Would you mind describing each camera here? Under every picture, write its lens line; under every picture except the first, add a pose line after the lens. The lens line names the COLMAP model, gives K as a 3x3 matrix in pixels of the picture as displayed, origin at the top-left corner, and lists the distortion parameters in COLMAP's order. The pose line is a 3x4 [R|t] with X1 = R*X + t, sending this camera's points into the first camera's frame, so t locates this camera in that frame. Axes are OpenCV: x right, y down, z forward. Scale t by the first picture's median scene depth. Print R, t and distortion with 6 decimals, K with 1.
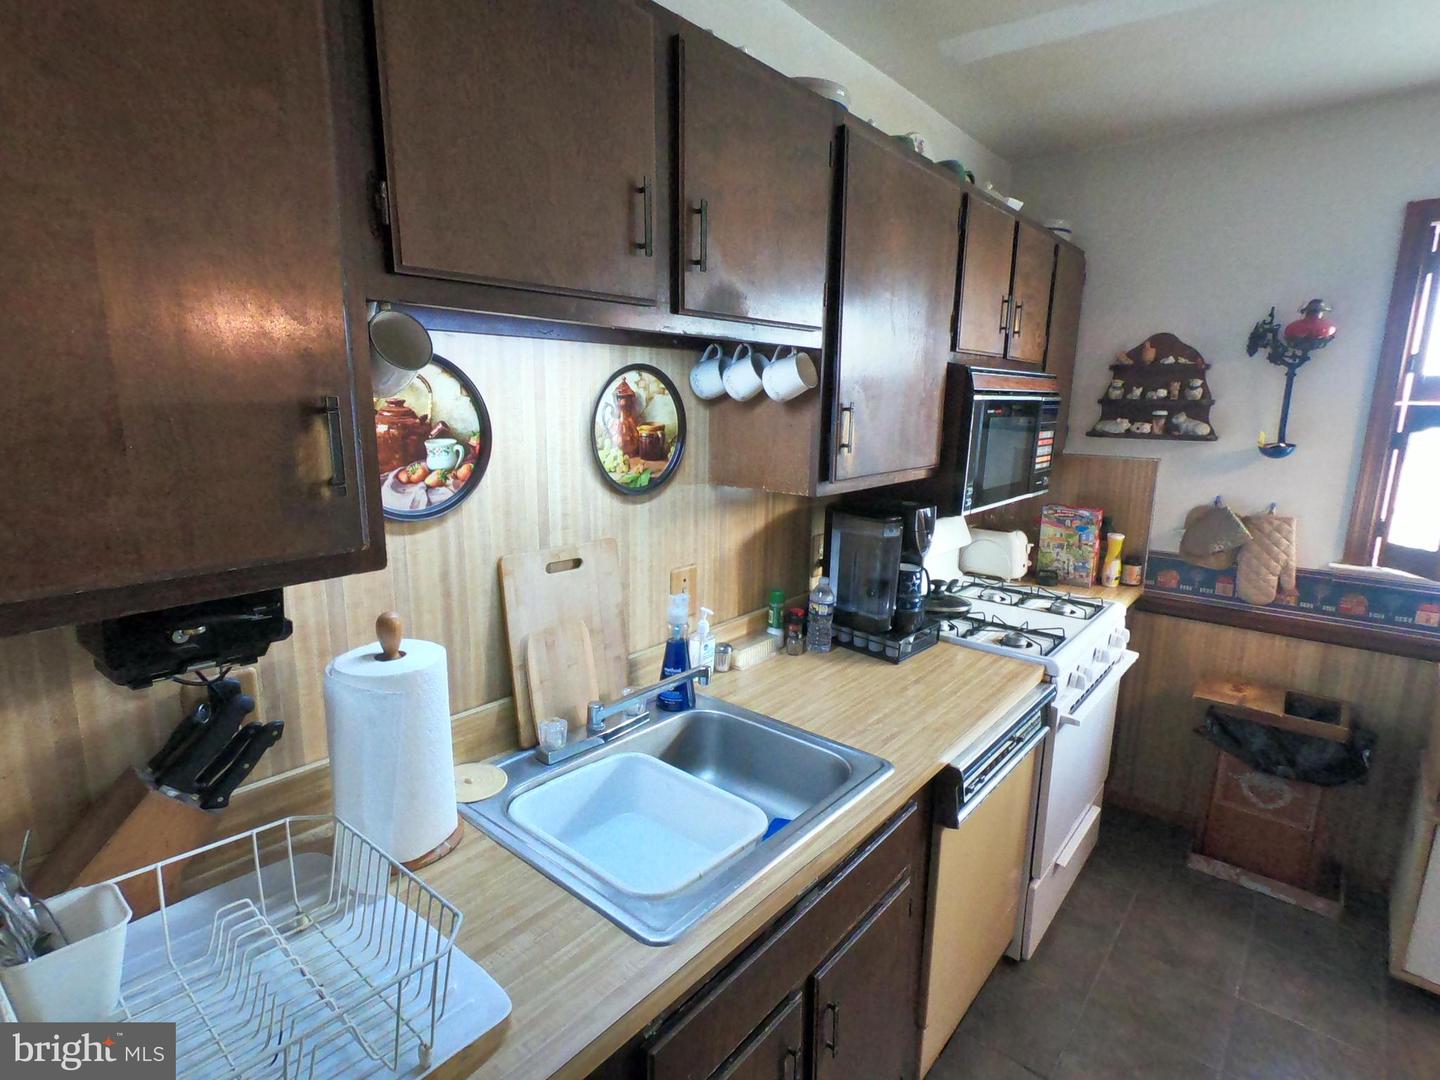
lens RADIAL K [[725.8, 0, 718.4], [0, 725.8, 541.3], [0, 0, 1]] dist [0.001545, 0.000089]
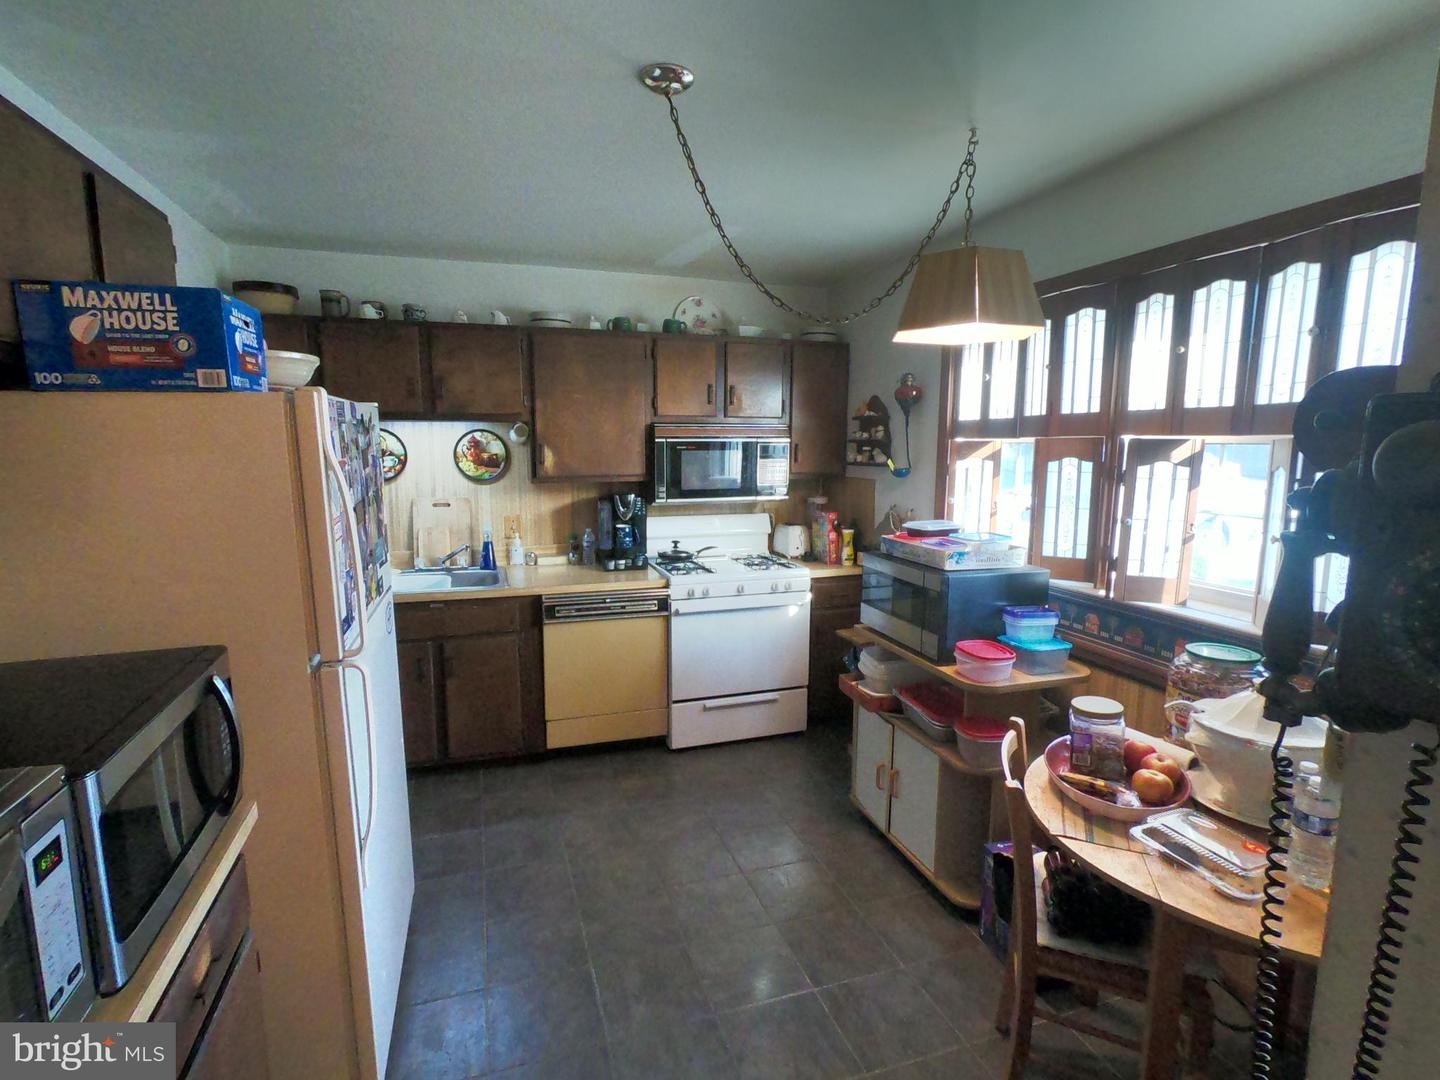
lens RADIAL K [[725.8, 0, 723.8], [0, 725.8, 545.1], [0, 0, 1]] dist [0.001545, 0.000089]
pose [[0.865110, 0.053572, -0.498714, 1.809035], [-0.086289, 0.995352, -0.042764, 0.182852], [0.494105, 0.080029, 0.865711, -0.698869]]
